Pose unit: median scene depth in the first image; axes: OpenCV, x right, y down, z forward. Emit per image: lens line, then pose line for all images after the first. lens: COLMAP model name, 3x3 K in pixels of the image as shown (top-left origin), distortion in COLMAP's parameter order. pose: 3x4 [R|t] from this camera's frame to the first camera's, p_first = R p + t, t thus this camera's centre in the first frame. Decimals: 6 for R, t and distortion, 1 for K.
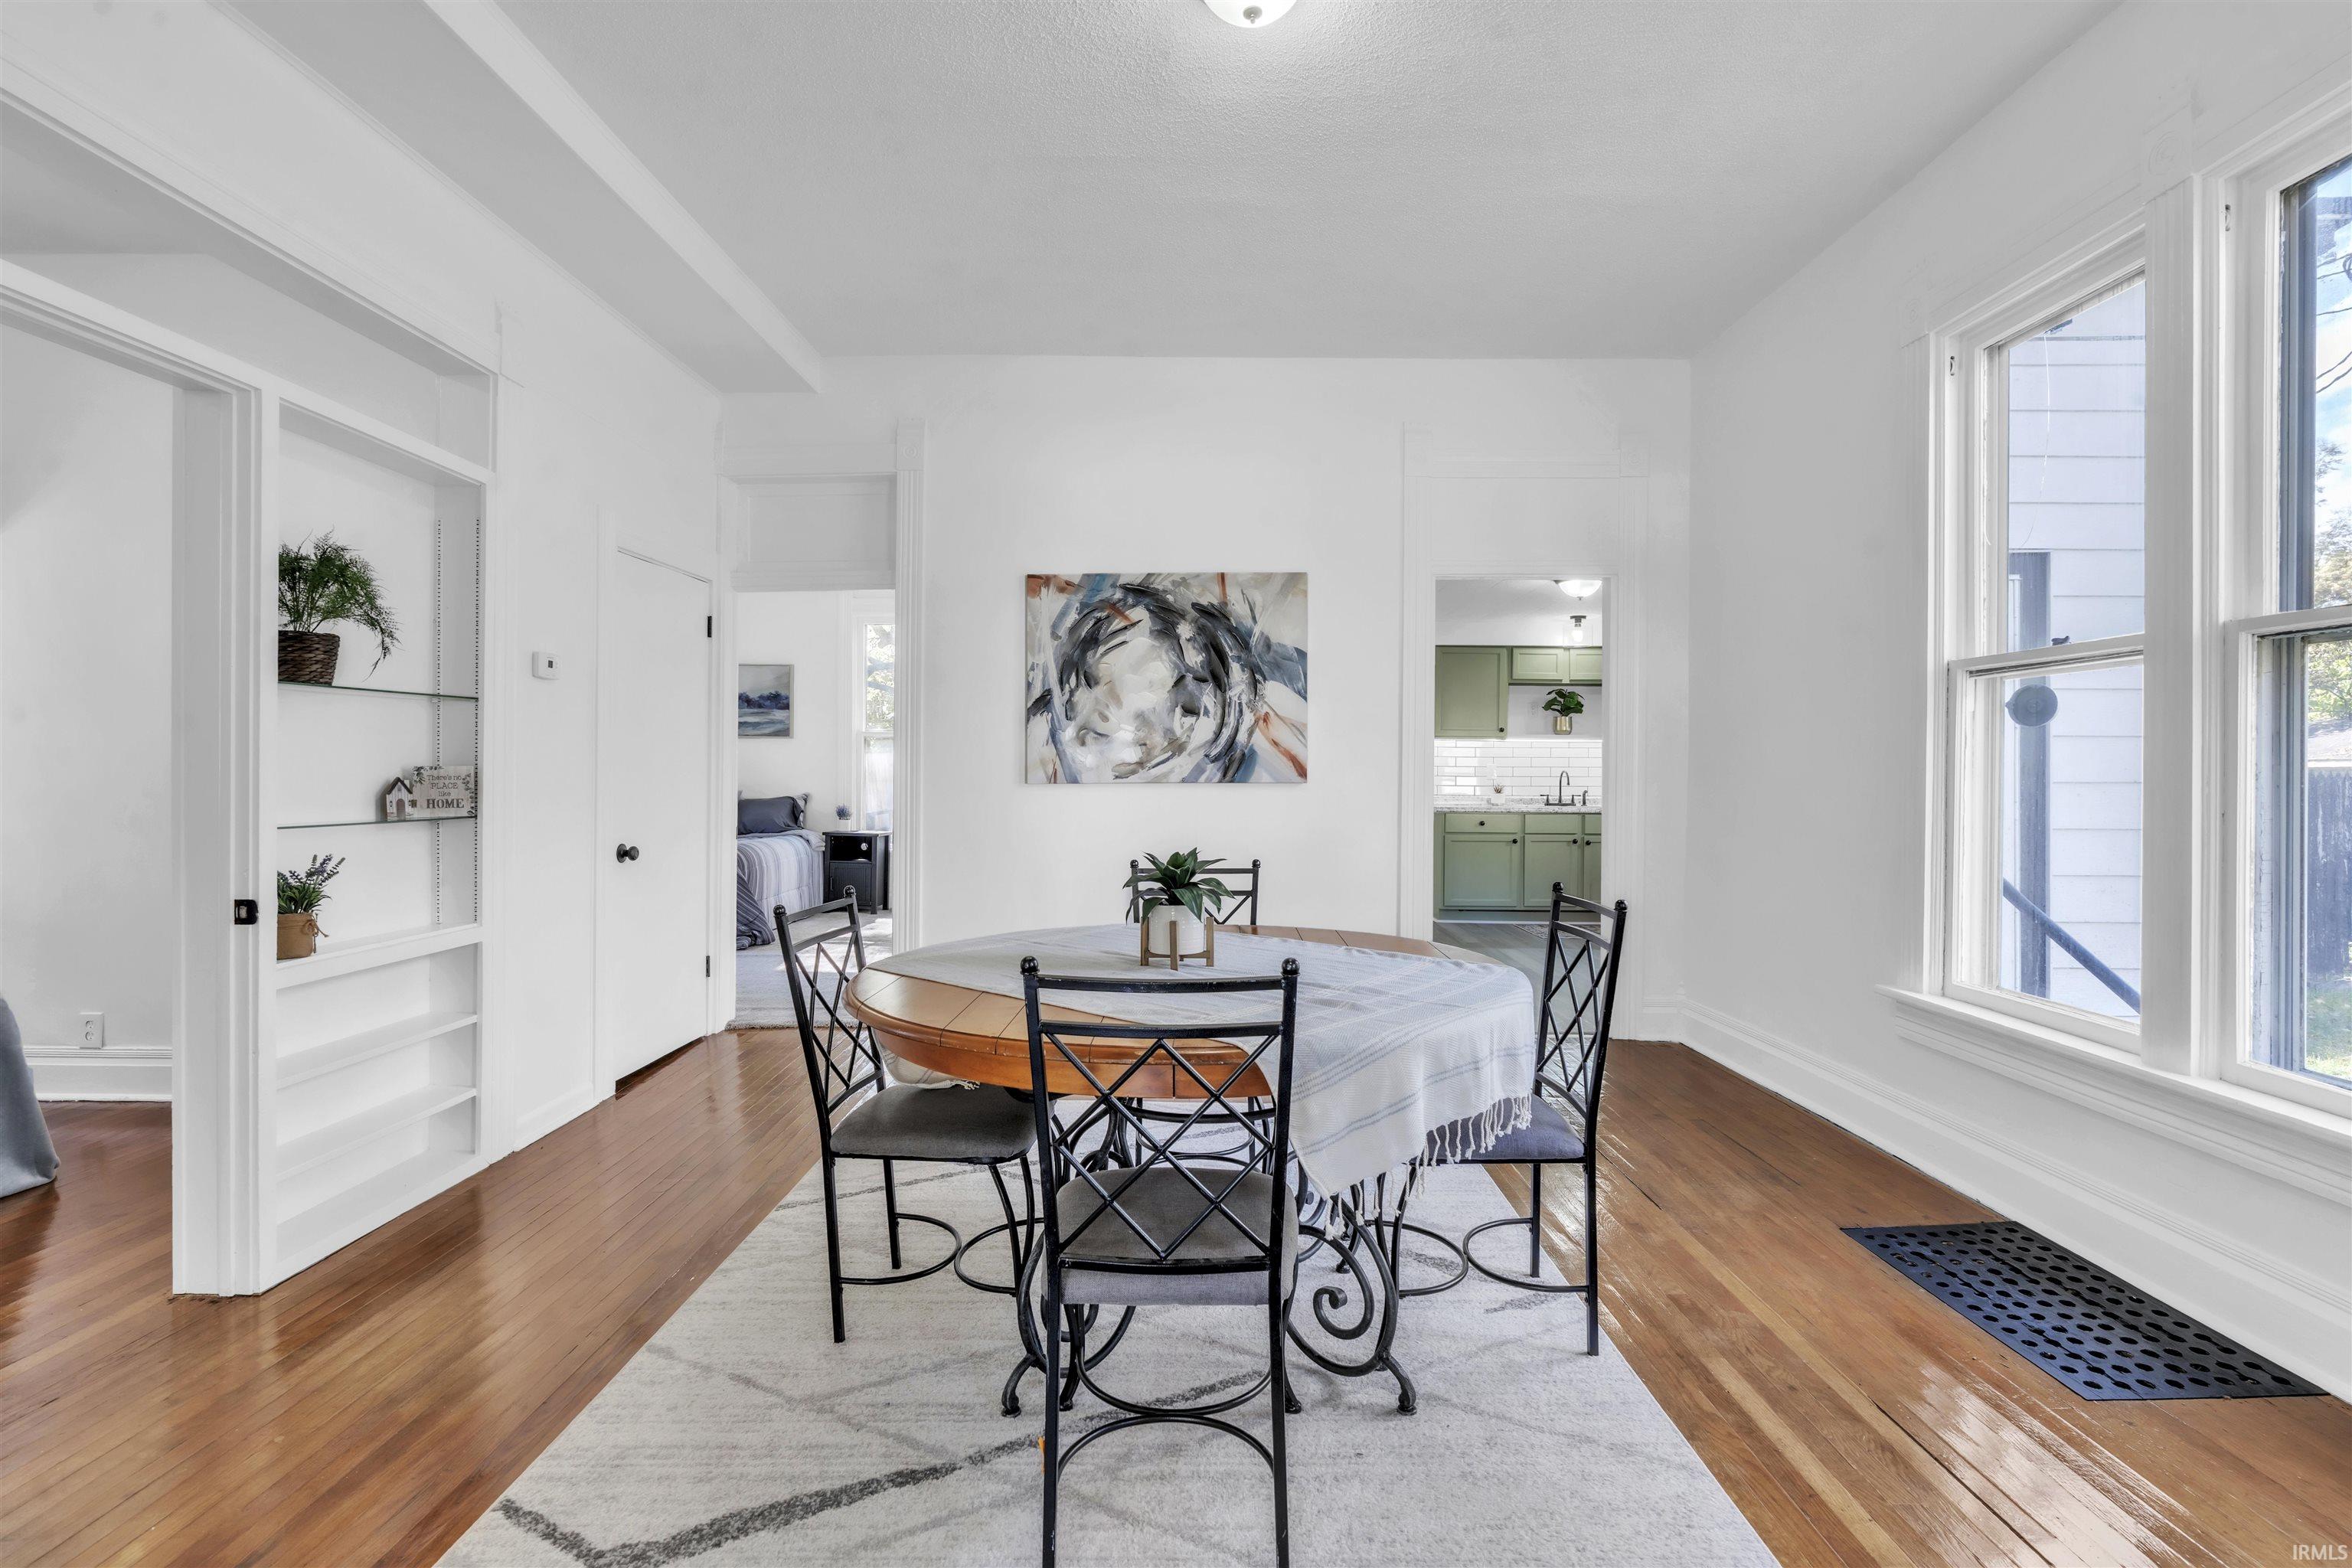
lens RADIAL K [[1072.6, 0, 1166.4], [0, 1072.6, 777.7], [0, 0, 1]] dist [0.000249, 0.000159]
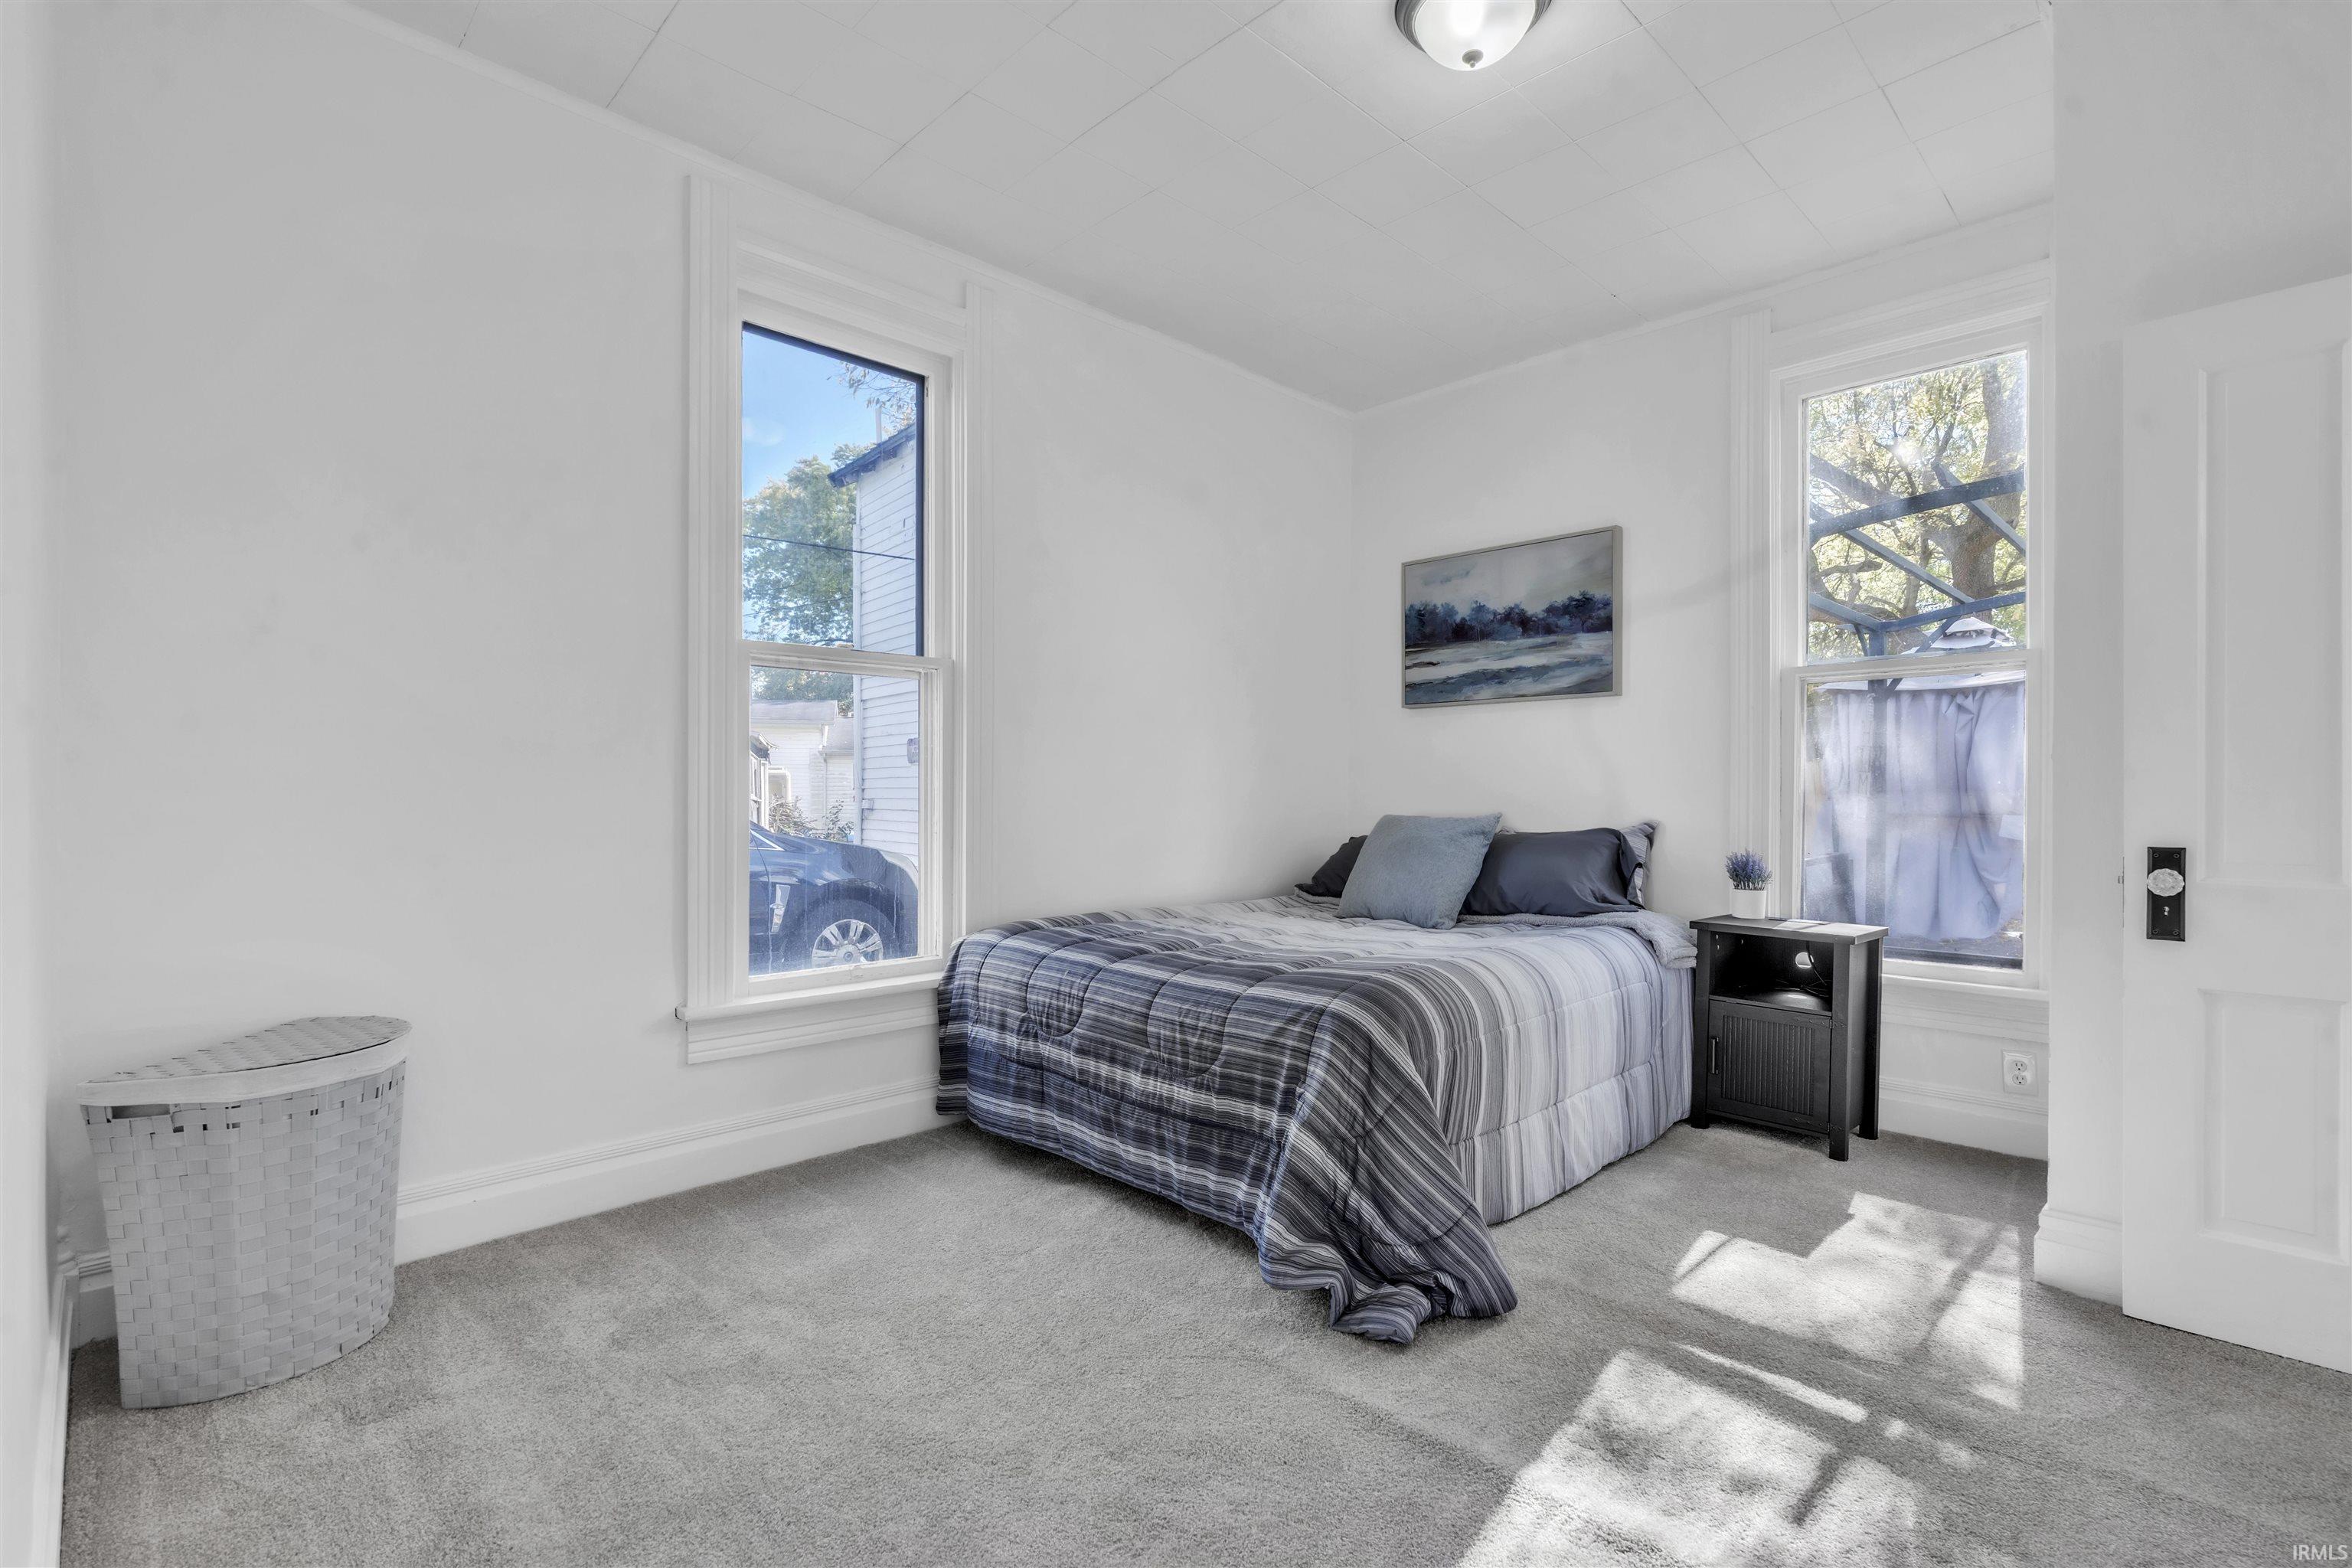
lens RADIAL K [[1063.5, 0, 1171.6], [0, 1063.5, 790.1], [0, 0, 1]] dist [0.000560, 0.000192]
pose [[0.710807, 0.002227, -0.703384, -0.174647], [0.000589, 0.999993, 0.003761, 0.000283], [0.703387, -0.003088, 0.710801, 0.567467]]
